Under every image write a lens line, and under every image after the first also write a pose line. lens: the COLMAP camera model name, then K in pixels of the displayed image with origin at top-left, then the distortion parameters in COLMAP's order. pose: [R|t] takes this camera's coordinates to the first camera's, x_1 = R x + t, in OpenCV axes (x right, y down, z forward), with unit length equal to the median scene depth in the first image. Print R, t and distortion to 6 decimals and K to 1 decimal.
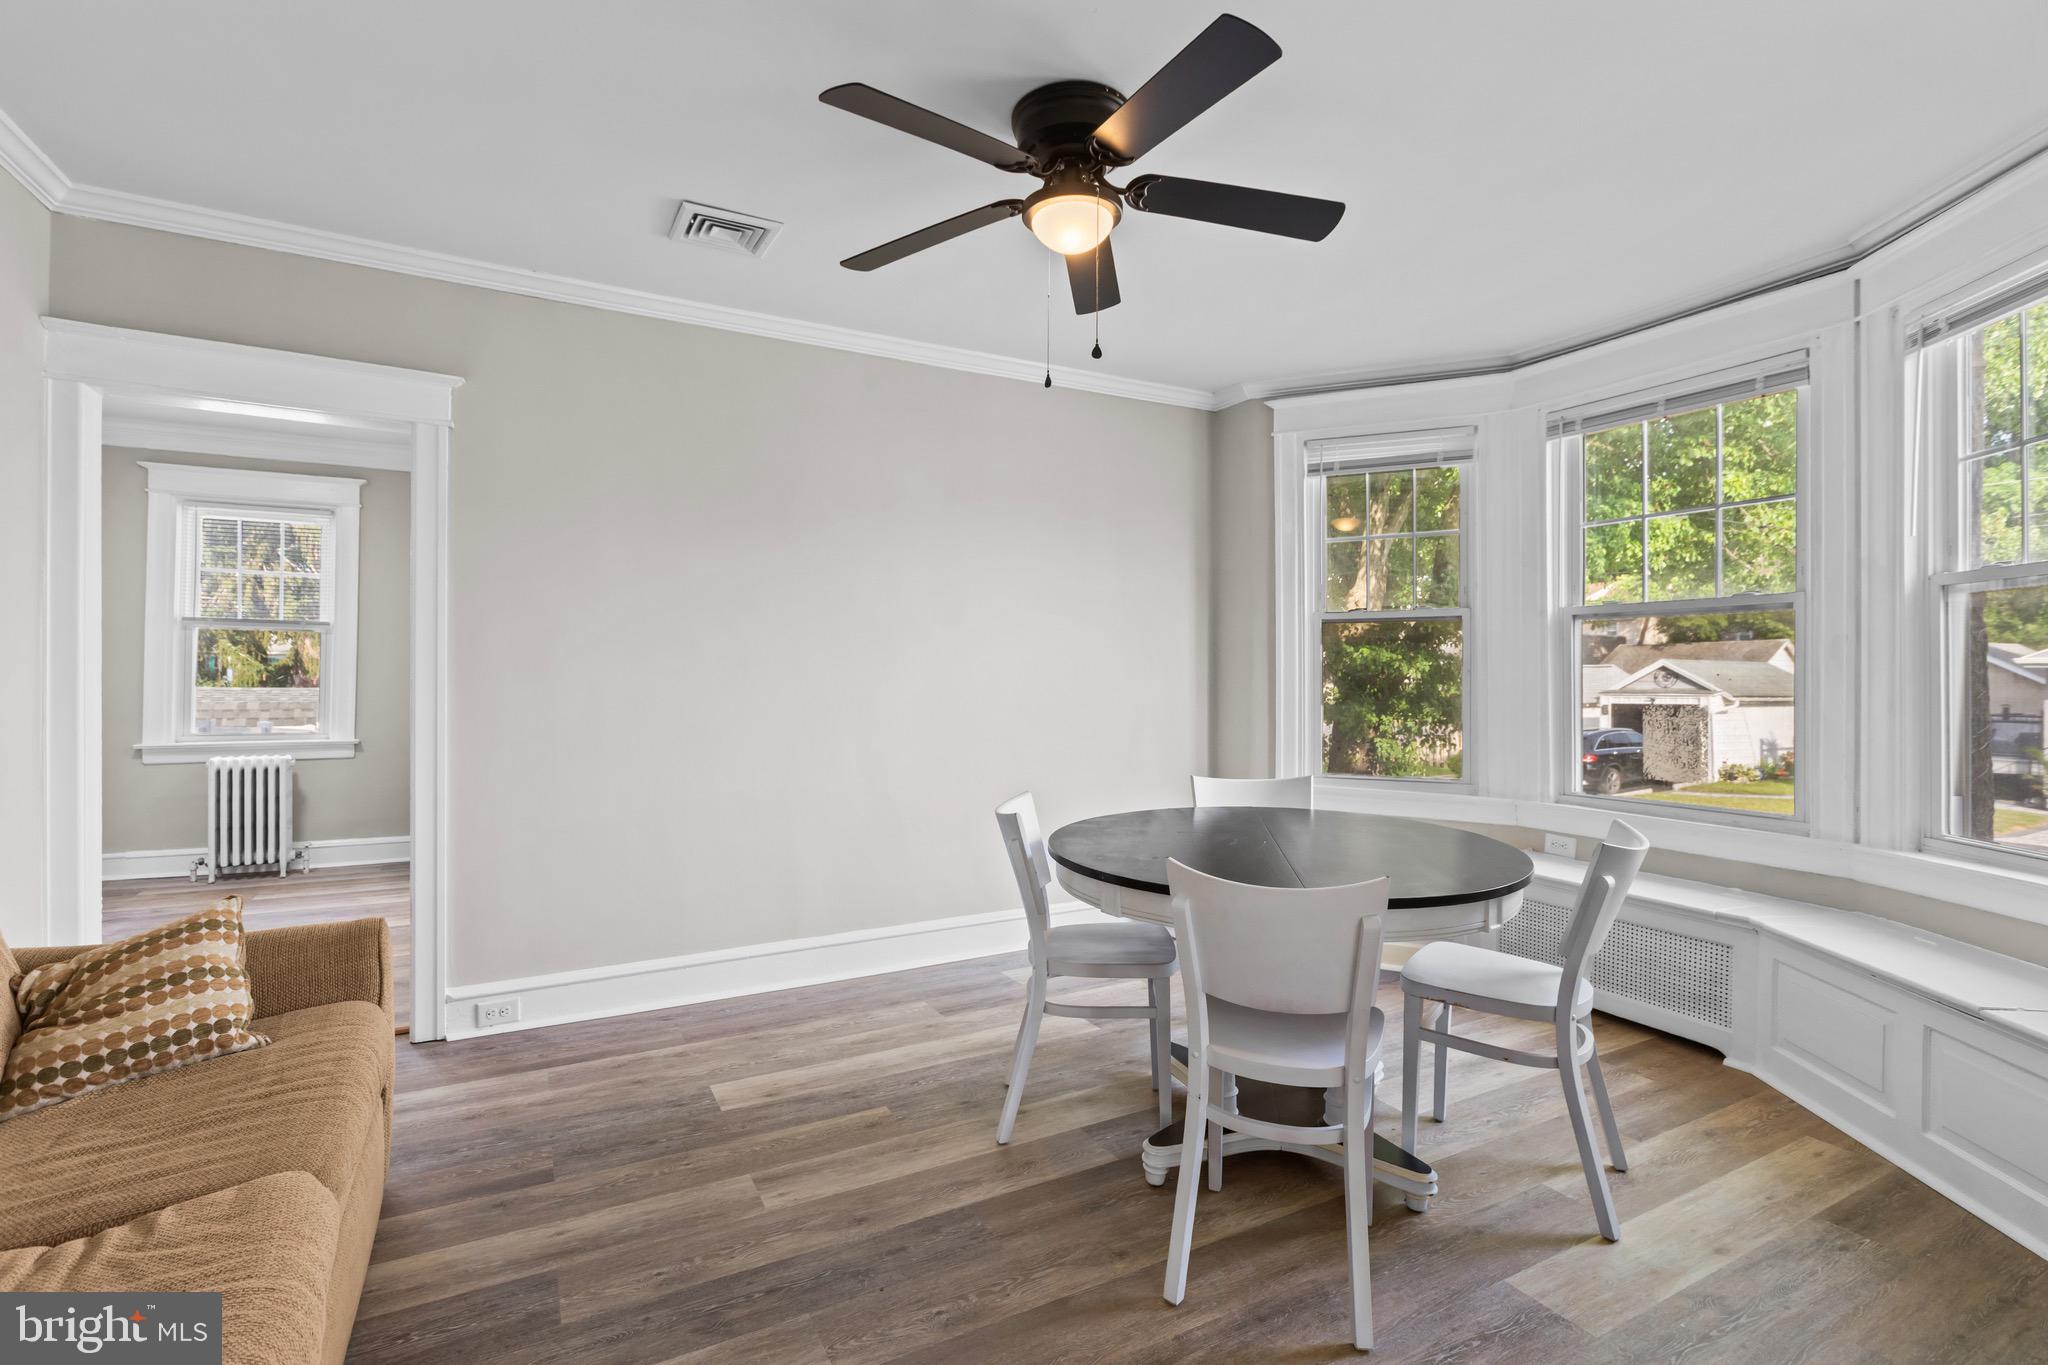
lens RADIAL K [[948.9, 0, 1020.3], [0, 948.9, 673.2], [0, 0, 1]] dist [0.000697, -0.000016]
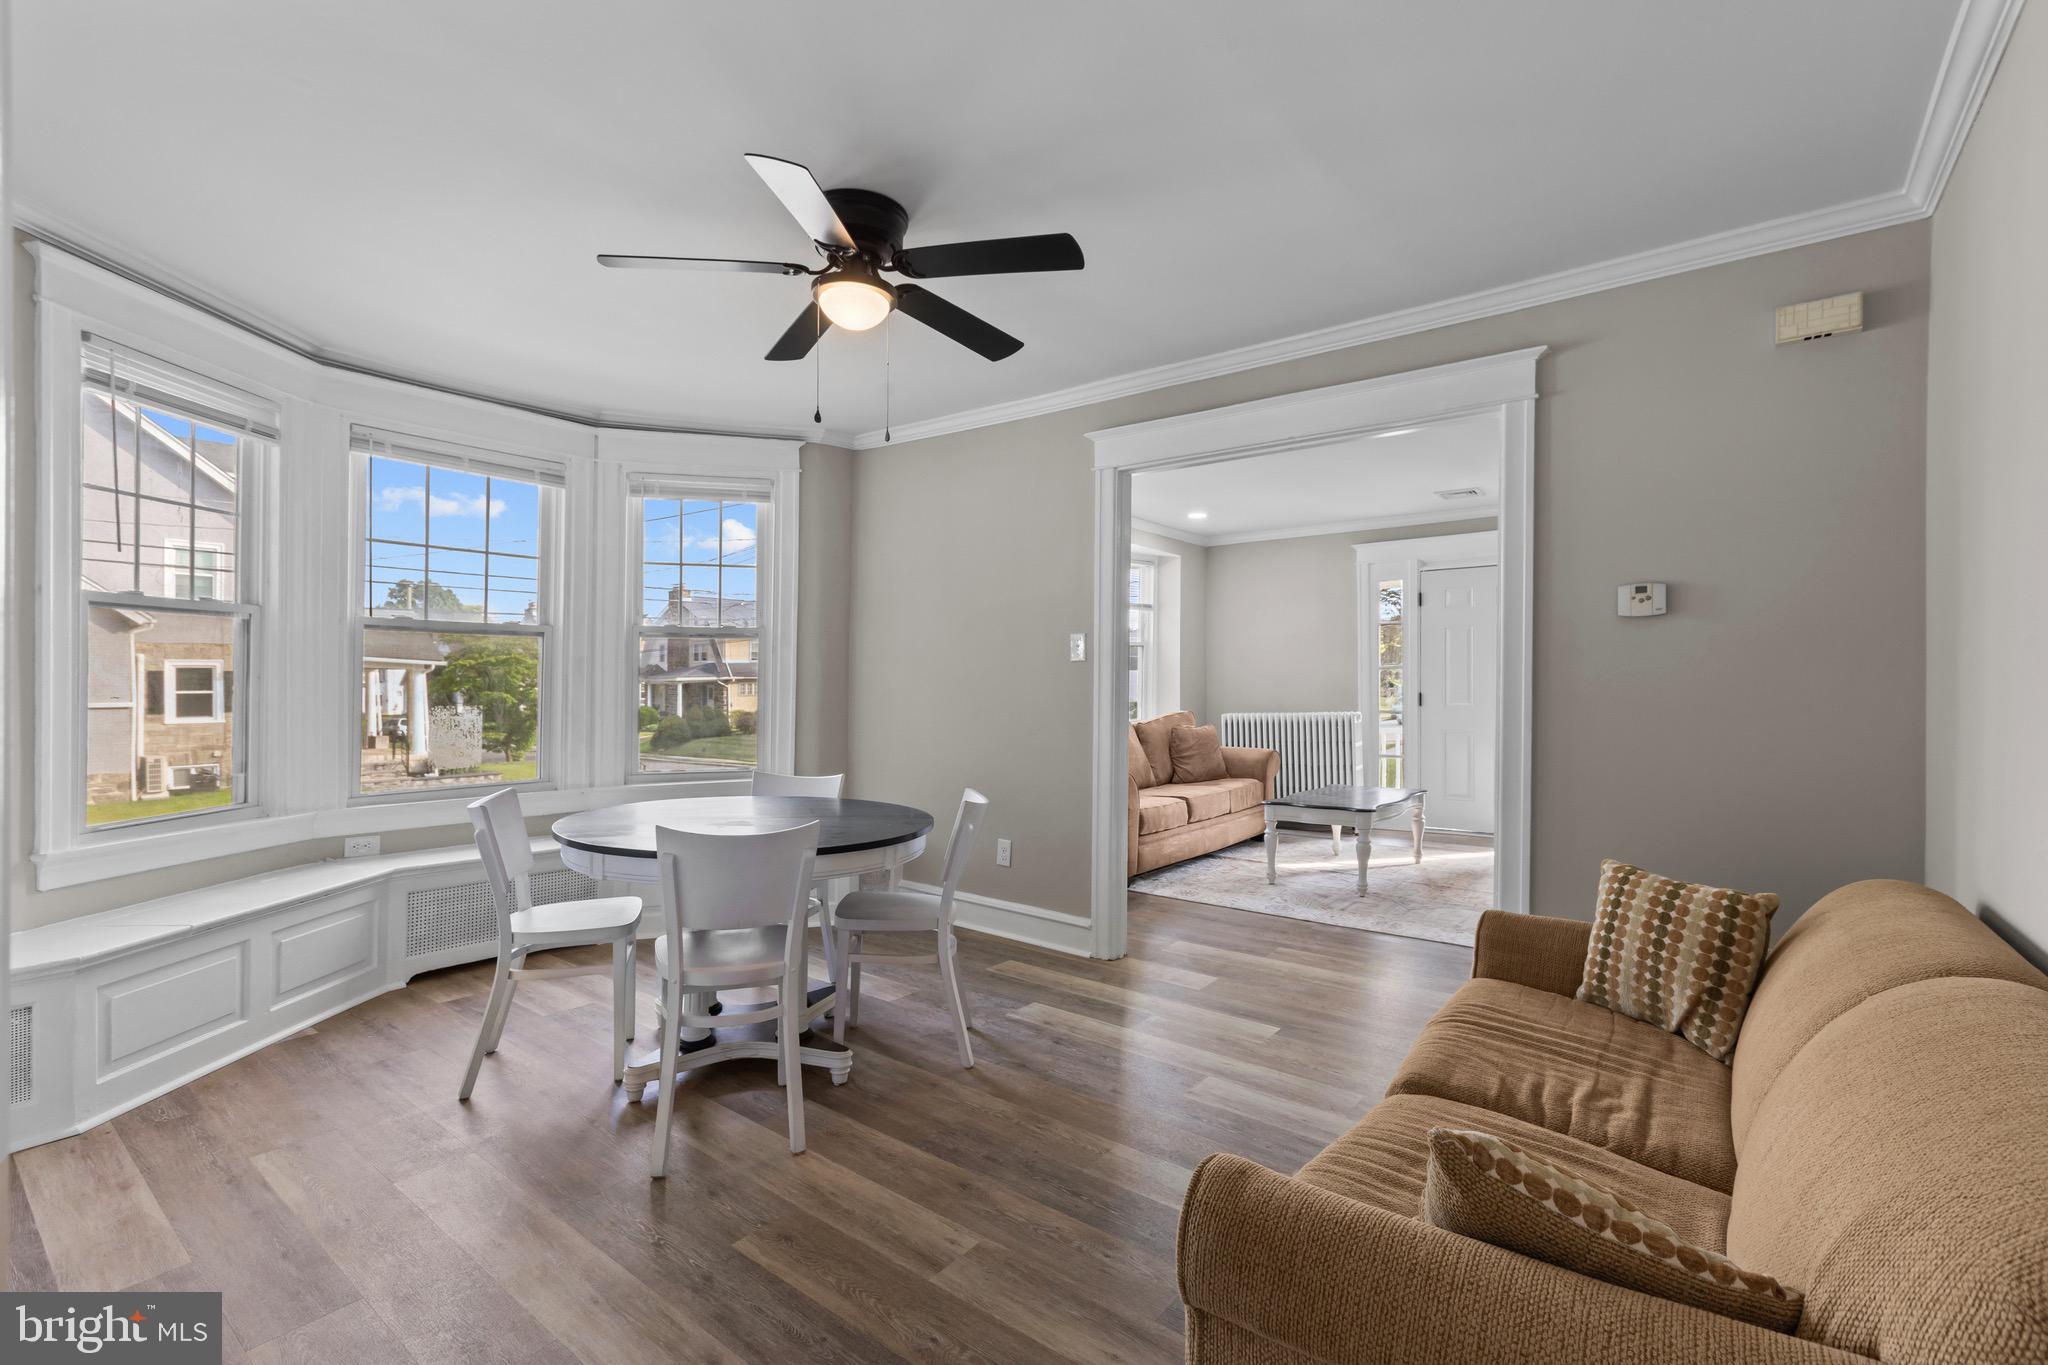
lens RADIAL K [[904.8, 0, 1024.0], [0, 904.8, 682.5], [0, 0, 1]] dist [-0.000346, -0.000448]
pose [[-0.409097, -0.008085, 0.912455, -0.877584], [-0.010781, 0.999934, 0.004027, -0.011595], [-0.912427, -0.008190, -0.409157, 1.043566]]
